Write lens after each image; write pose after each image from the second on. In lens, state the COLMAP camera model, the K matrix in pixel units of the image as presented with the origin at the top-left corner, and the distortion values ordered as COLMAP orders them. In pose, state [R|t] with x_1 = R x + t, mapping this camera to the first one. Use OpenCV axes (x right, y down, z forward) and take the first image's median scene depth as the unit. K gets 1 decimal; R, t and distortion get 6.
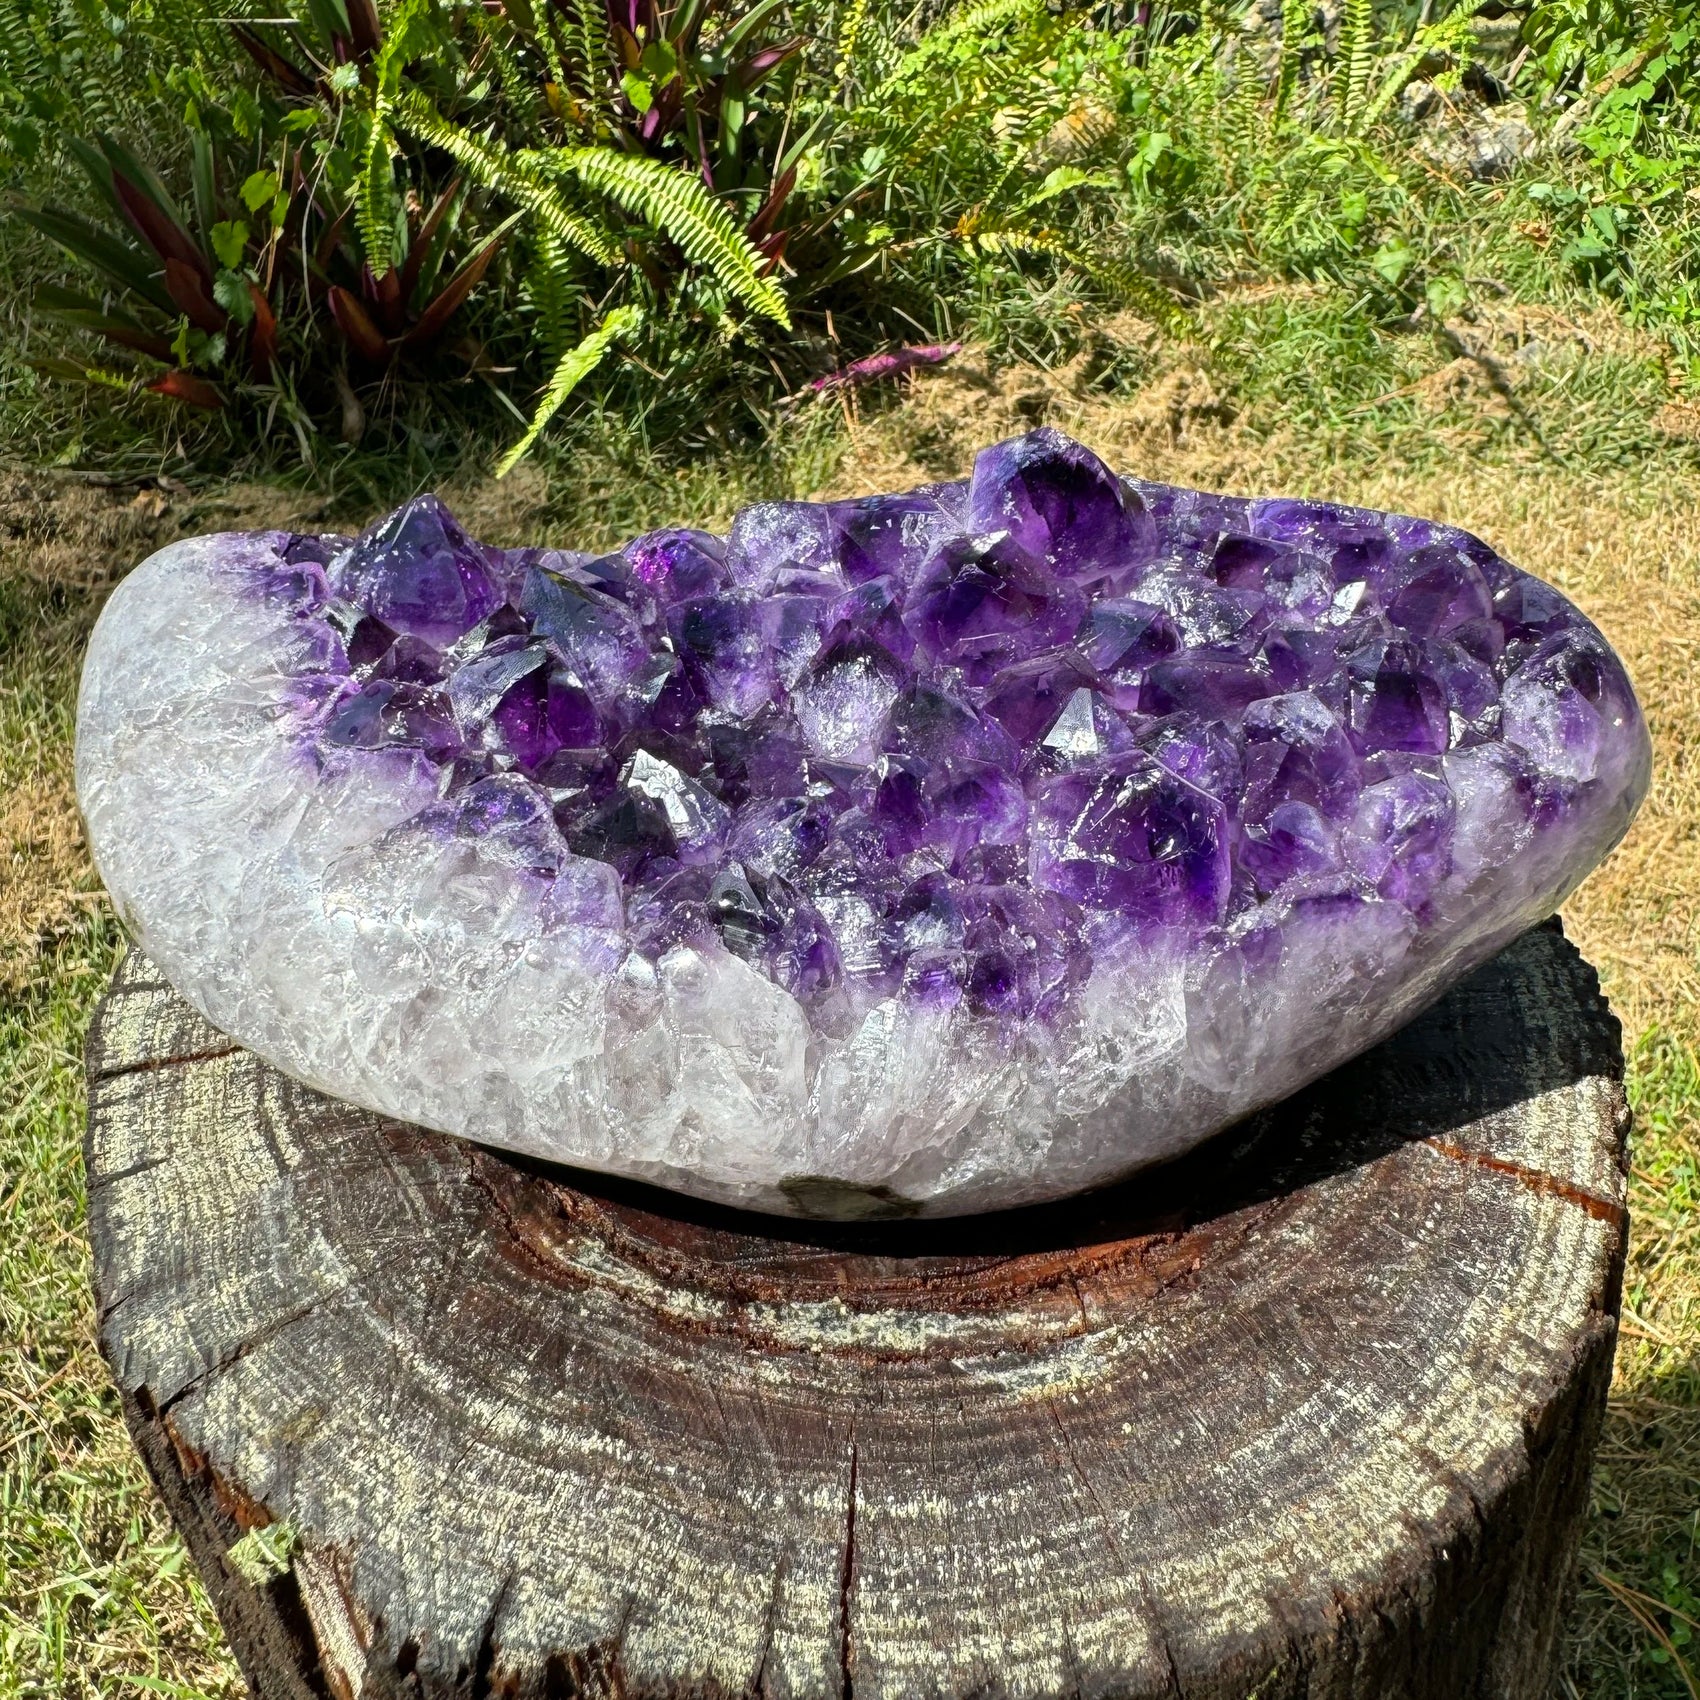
lens RADIAL K [[1614.5, 0, 861.9], [0, 1614.5, 774.5], [0, 0, 1]] dist [-0.001748, -0.008286]
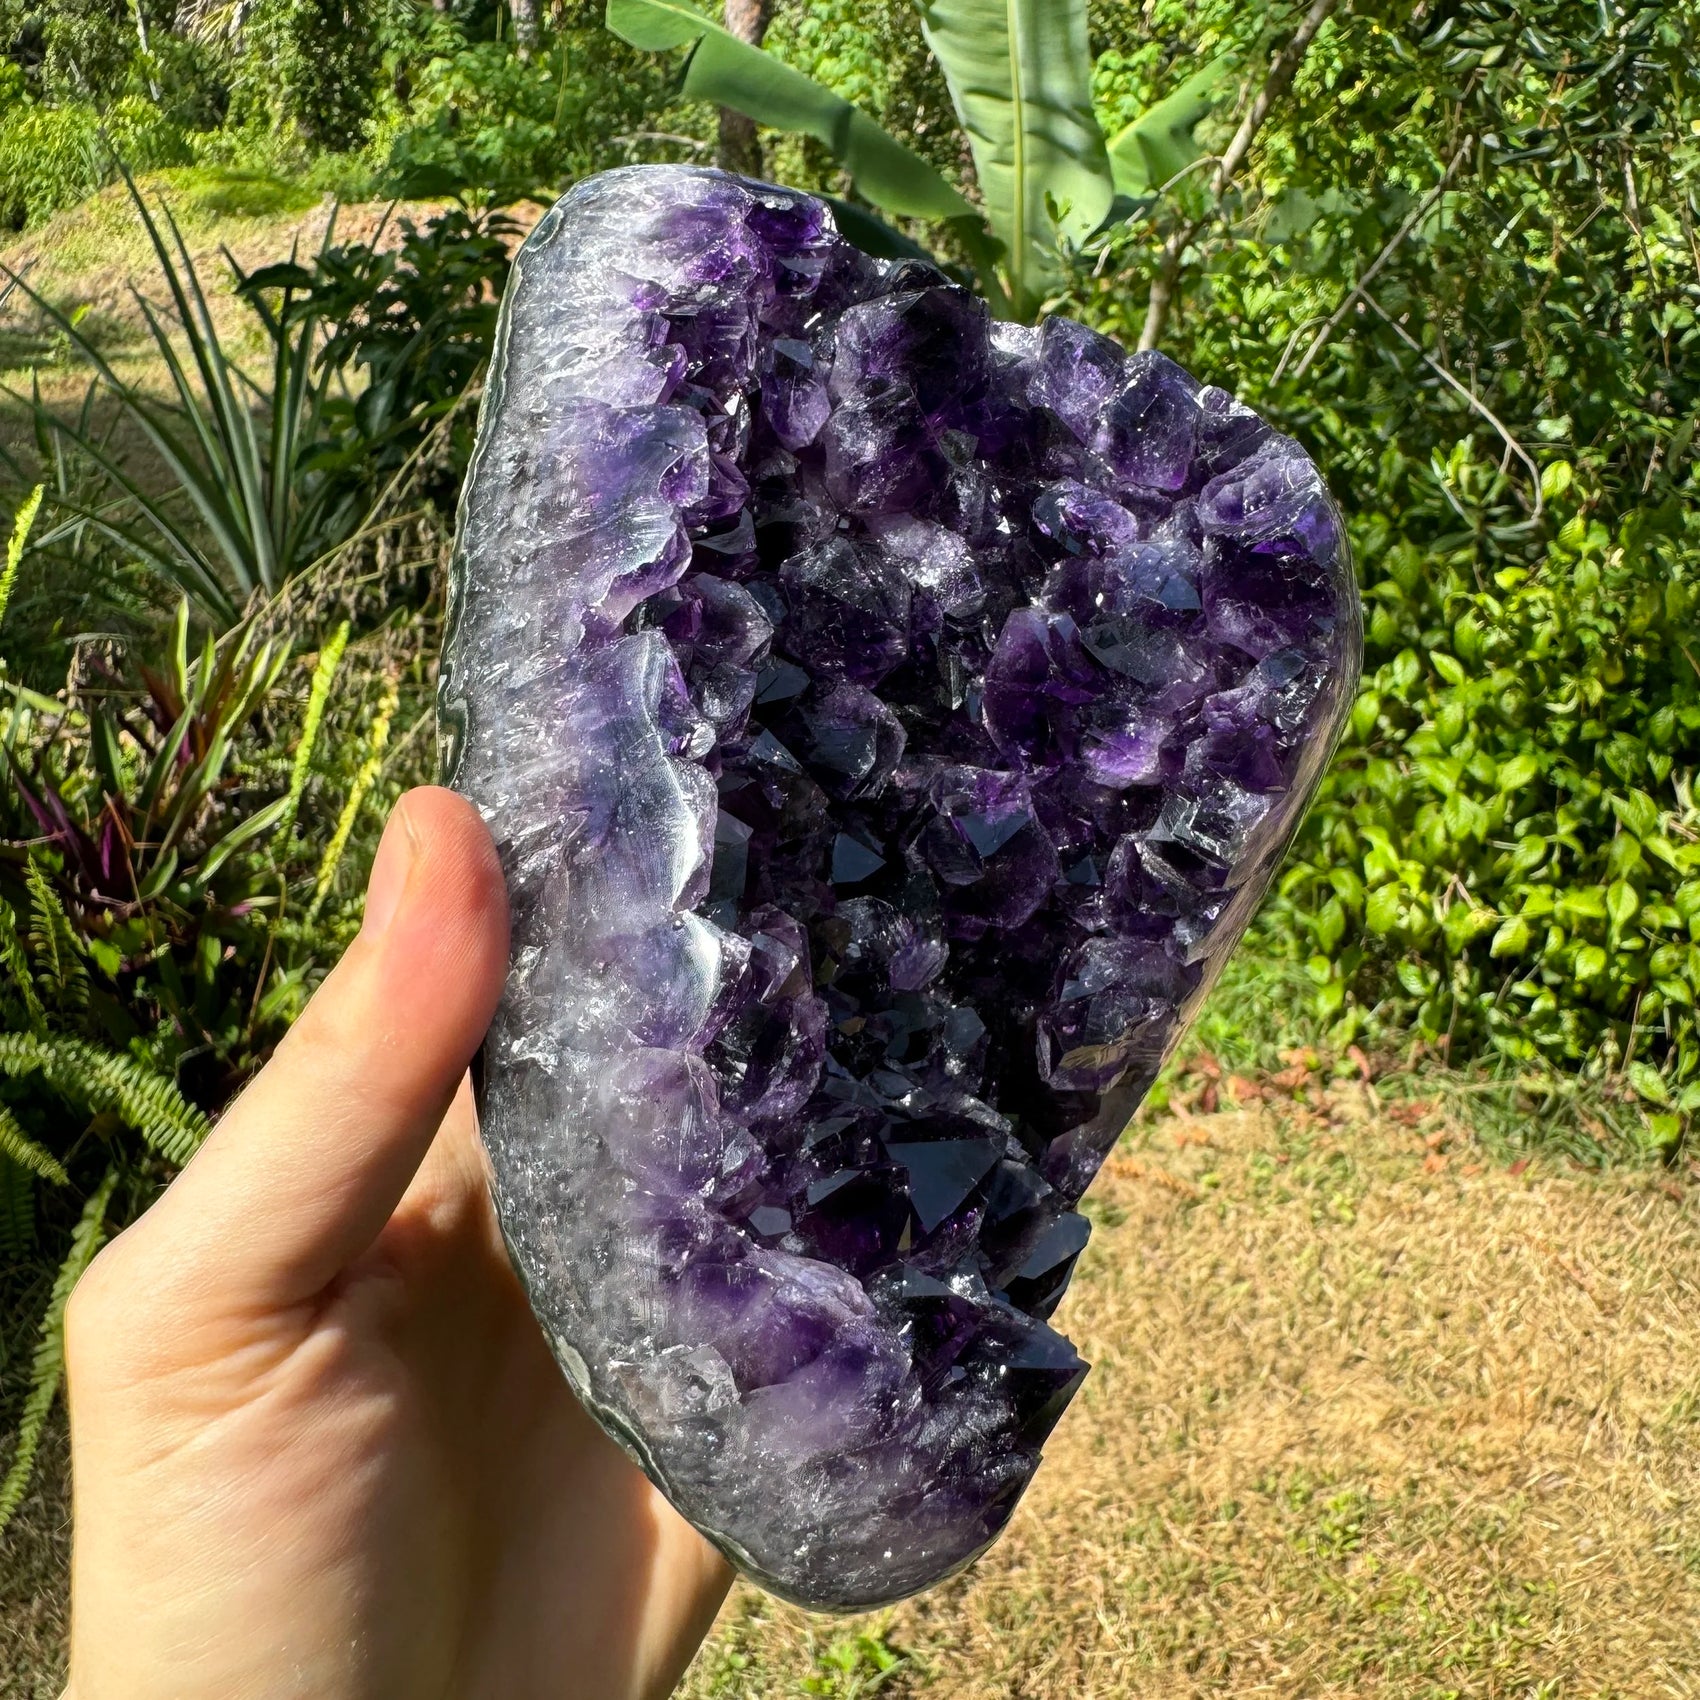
lens RADIAL K [[1636.5, 0, 853.2], [0, 1636.5, 728.9], [0, 0, 1]] dist [-0.009825, 0.015775]
pose [[0.967371, -0.018090, 0.252716, 0.420913], [0.070274, 0.977470, -0.199032, -2.521574], [-0.243422, 0.210297, 0.946848, -1.005314]]
